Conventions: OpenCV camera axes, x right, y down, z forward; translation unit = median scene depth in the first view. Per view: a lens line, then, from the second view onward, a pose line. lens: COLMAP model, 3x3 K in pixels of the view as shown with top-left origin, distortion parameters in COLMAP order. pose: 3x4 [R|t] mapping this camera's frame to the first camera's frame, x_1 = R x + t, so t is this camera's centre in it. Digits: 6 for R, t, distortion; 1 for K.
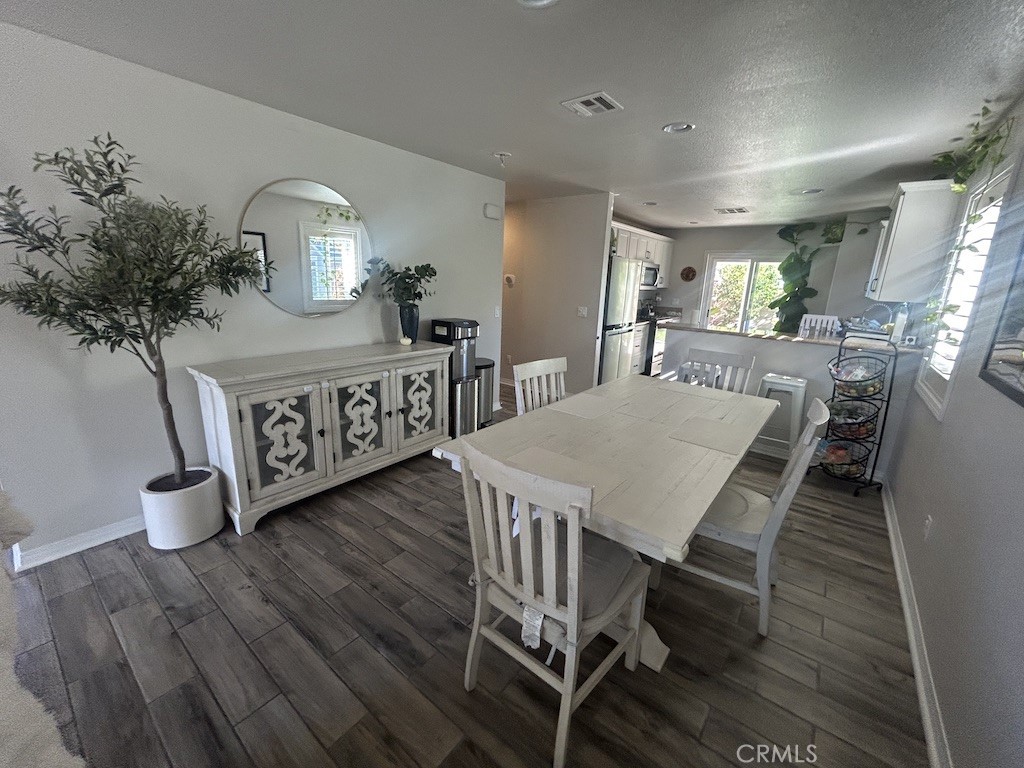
lens RADIAL K [[414.1, 0, 506.2], [0, 414.1, 384.1], [0, 0, 1]] dist [0.003302, 0.000362]
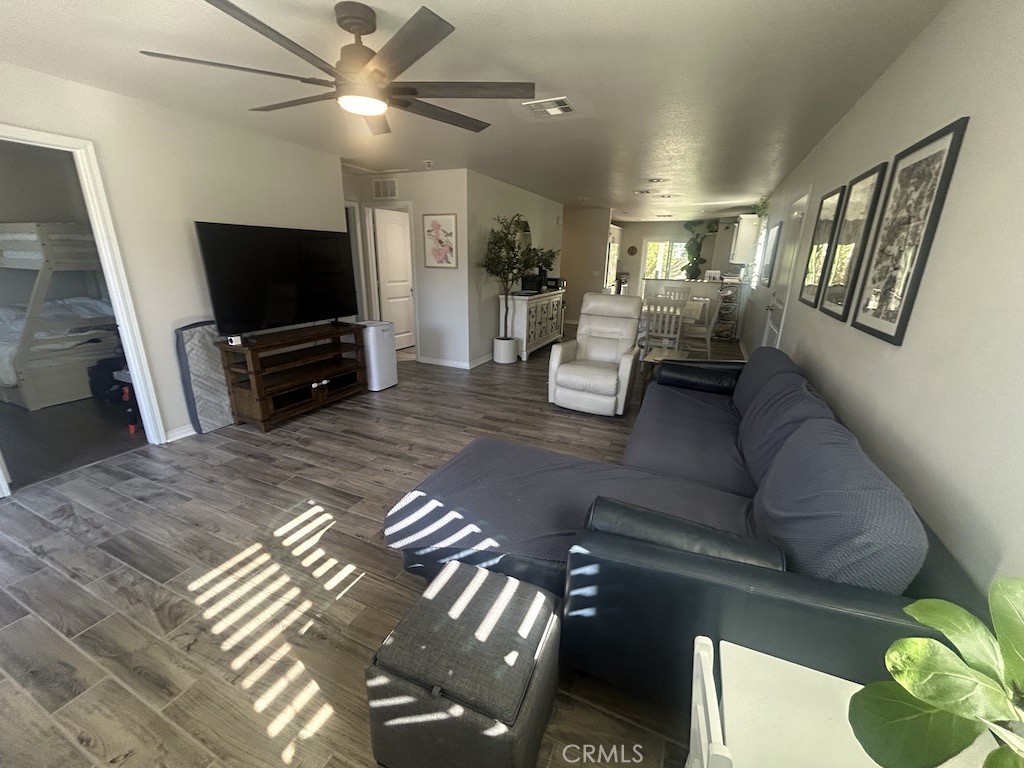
lens RADIAL K [[414.1, 0, 514.6], [0, 414.1, 383.5], [0, 0, 1]] dist [0.003302, 0.000362]
pose [[0.970083, -0.087439, 0.226480, -0.725682], [0.074431, 0.995082, 0.065366, 0.184652], [-0.231082, -0.046553, 0.971820, -0.824052]]
